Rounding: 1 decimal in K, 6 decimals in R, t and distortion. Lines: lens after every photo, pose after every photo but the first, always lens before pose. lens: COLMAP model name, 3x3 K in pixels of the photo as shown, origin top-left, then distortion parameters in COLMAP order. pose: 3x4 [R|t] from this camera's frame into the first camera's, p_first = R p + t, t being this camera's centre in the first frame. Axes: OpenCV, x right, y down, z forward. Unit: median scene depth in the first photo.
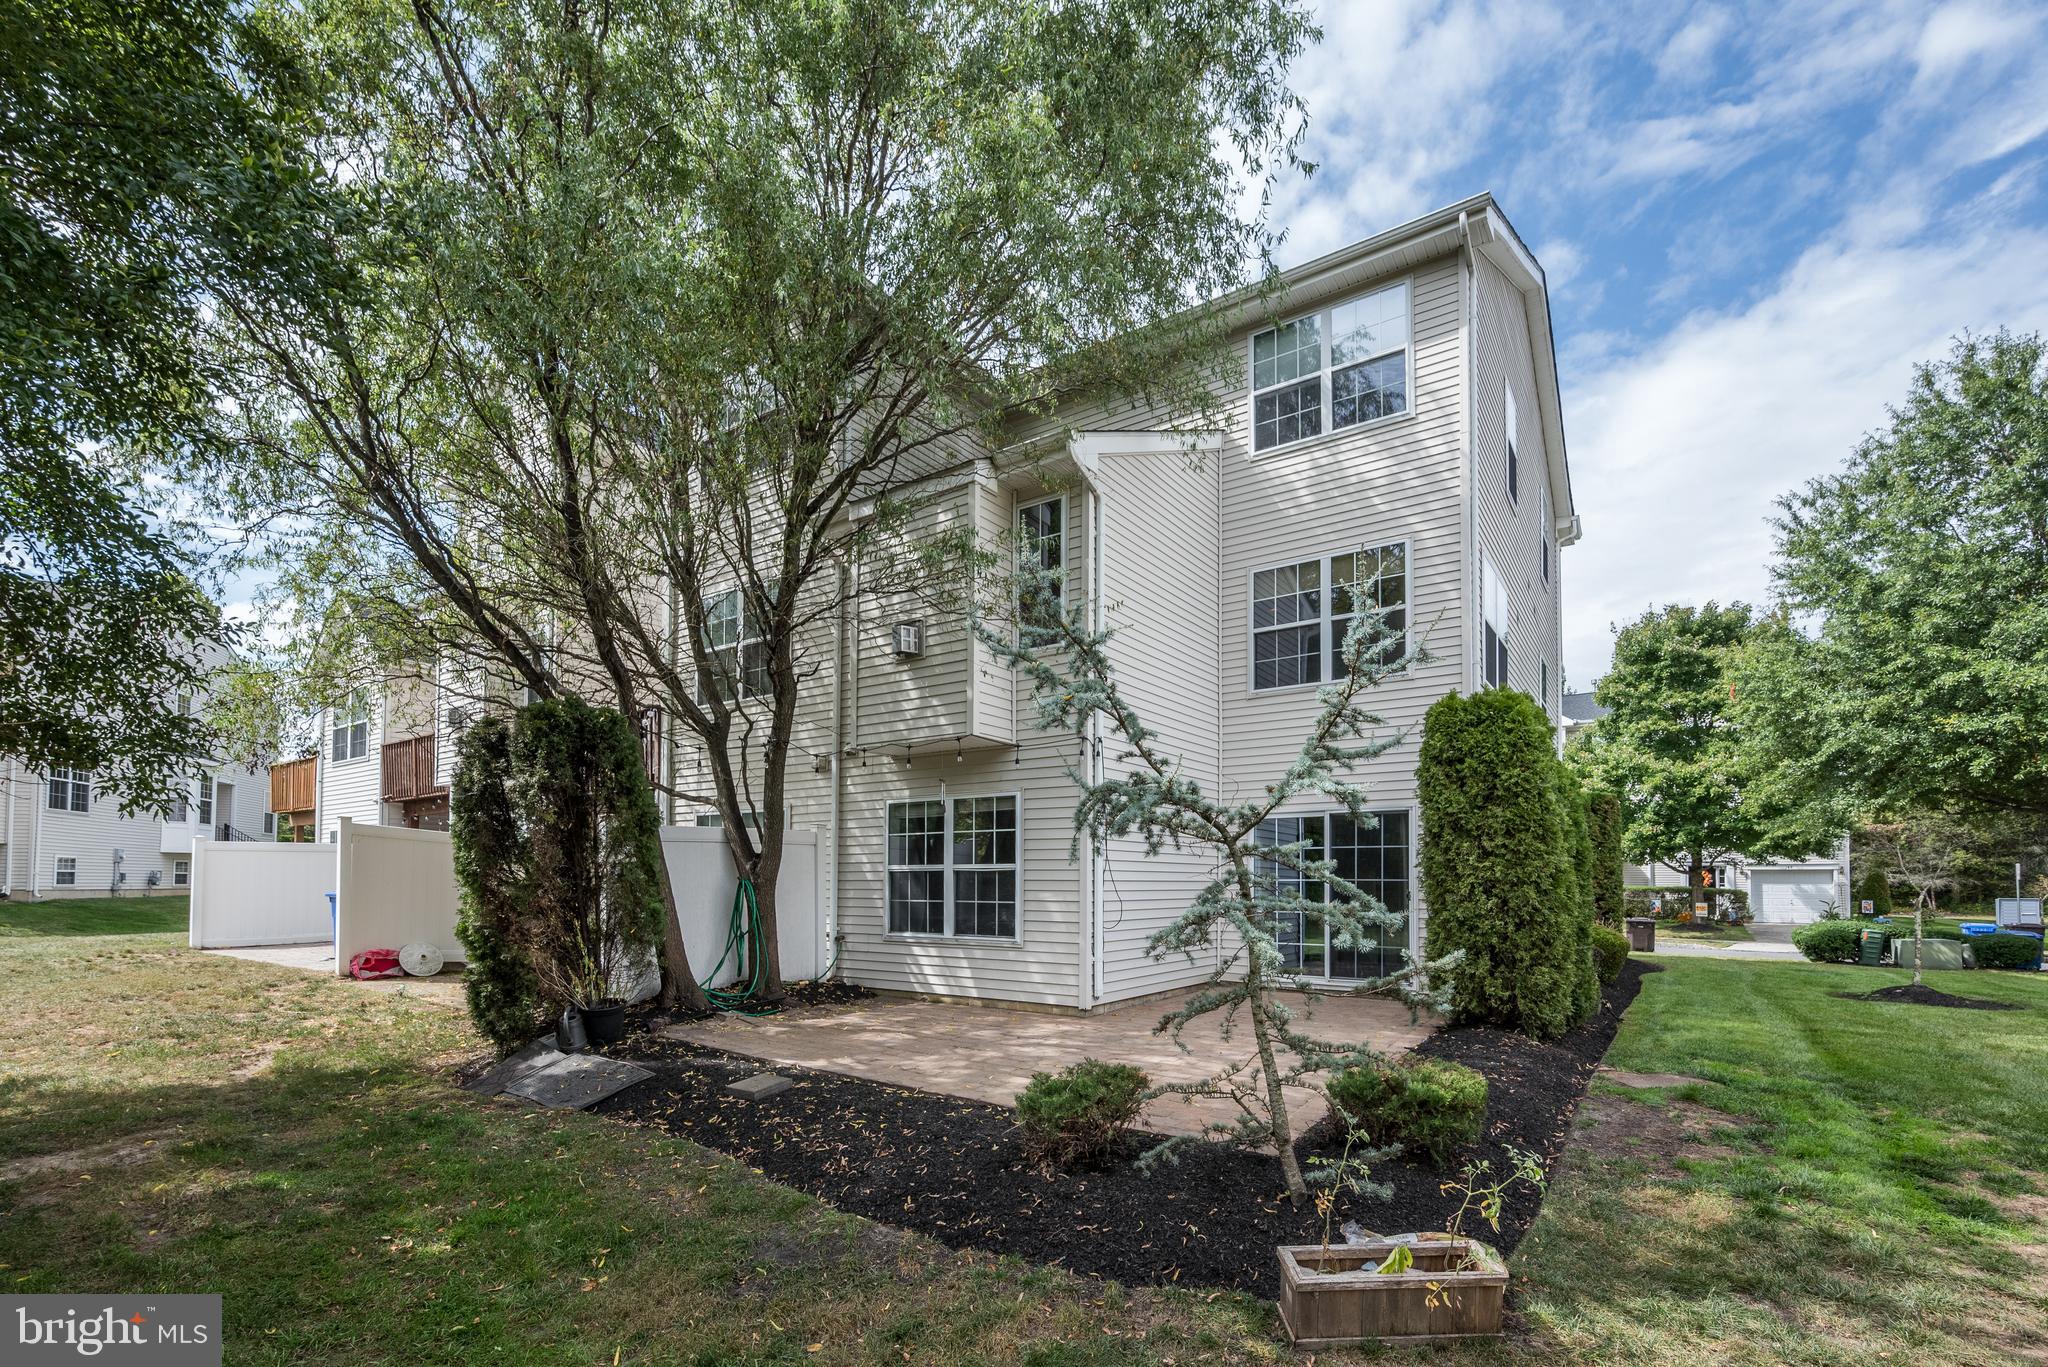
lens RADIAL K [[823.1, 0, 1006.7], [0, 823.1, 681.1], [0, 0, 1]] dist [-0.000059, -0.000572]
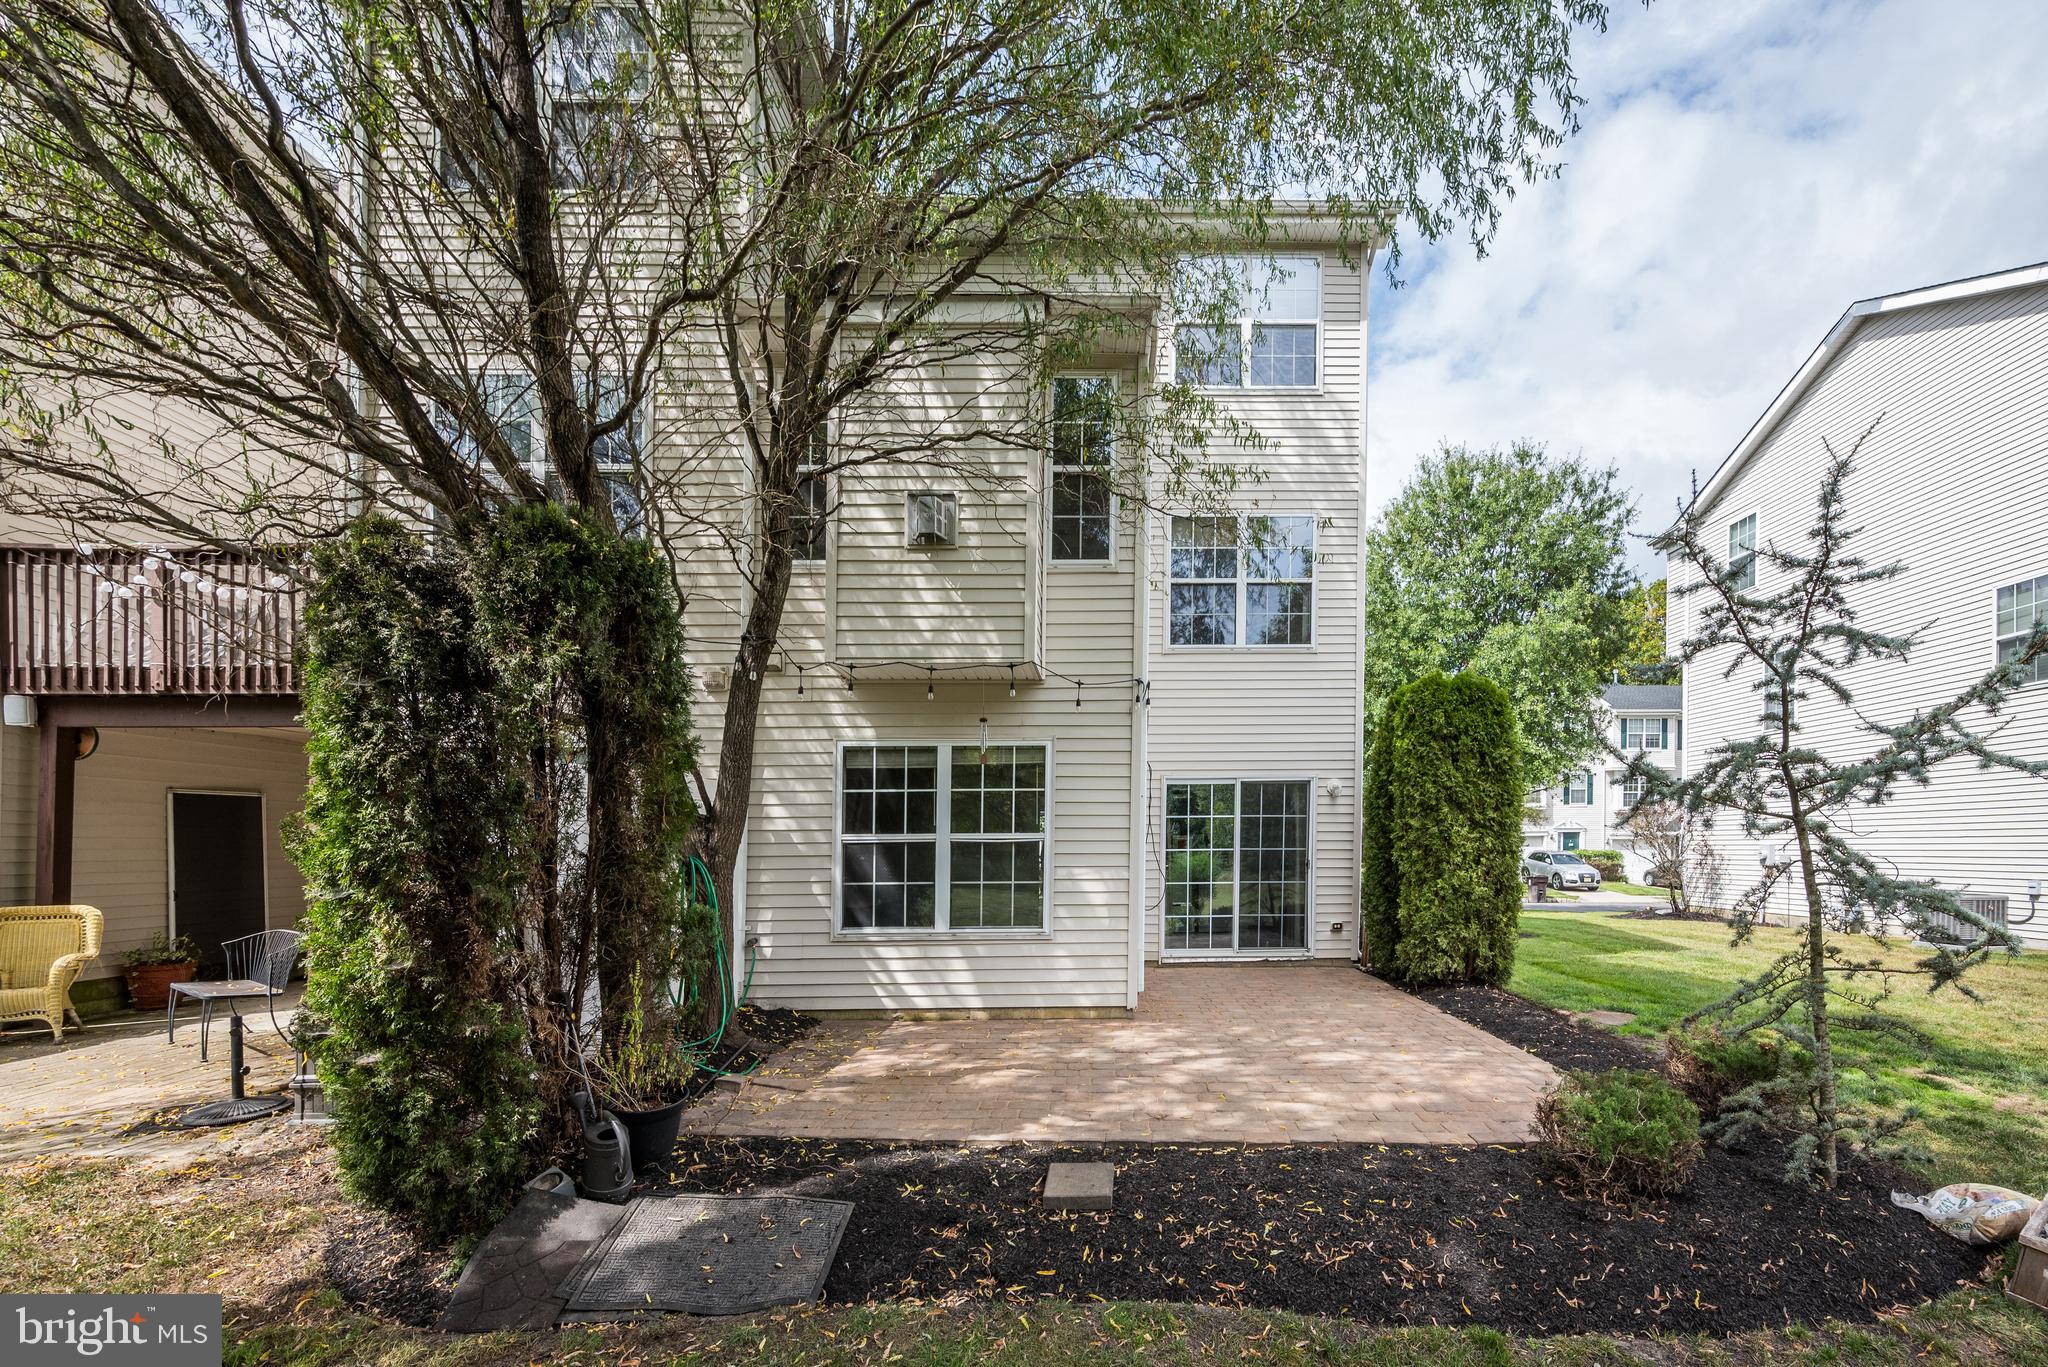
lens RADIAL K [[909.2, 0, 1022.9], [0, 909.2, 683.1], [0, 0, 1]] dist [0.003701, 0.000471]
pose [[0.824901, 0.093882, 0.557427, -0.484232], [-0.126725, 0.991726, 0.020505, 0.064699], [-0.550890, -0.087555, 0.829973, 0.303186]]
